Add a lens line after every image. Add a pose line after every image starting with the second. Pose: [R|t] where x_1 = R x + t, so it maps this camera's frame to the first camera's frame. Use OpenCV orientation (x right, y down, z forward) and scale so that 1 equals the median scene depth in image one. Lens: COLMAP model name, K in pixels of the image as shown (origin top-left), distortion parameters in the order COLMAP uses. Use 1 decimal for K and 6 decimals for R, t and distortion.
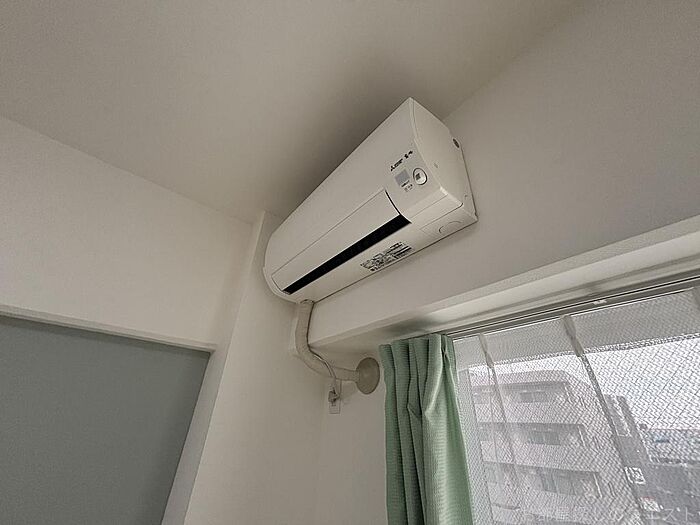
lens RADIAL K [[282.0, 0, 350.0], [0, 282.0, 262.5], [0, 0, 1]] dist [0.001498, 0.000121]
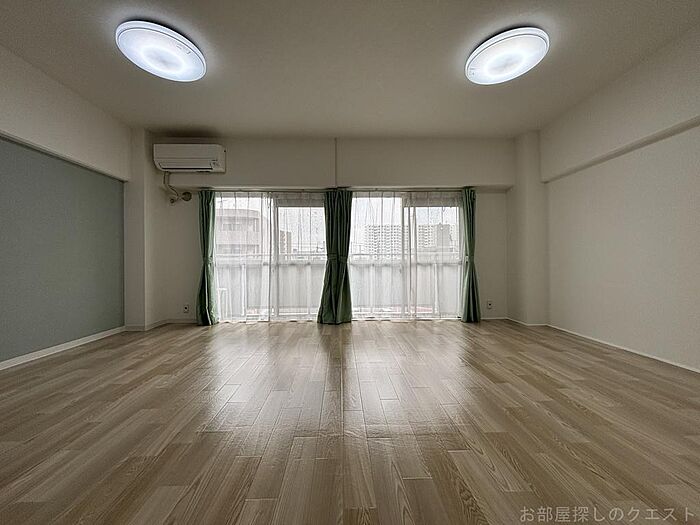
lens RADIAL K [[282.0, 0, 350.0], [0, 282.0, 262.5], [0, 0, 1]] dist [0.001498, 0.000121]
pose [[0.610841, -0.043101, 0.790580, -1.554270], [-0.380174, 0.859910, 0.340622, -0.903112], [-0.694508, -0.508623, 0.508882, -2.729624]]
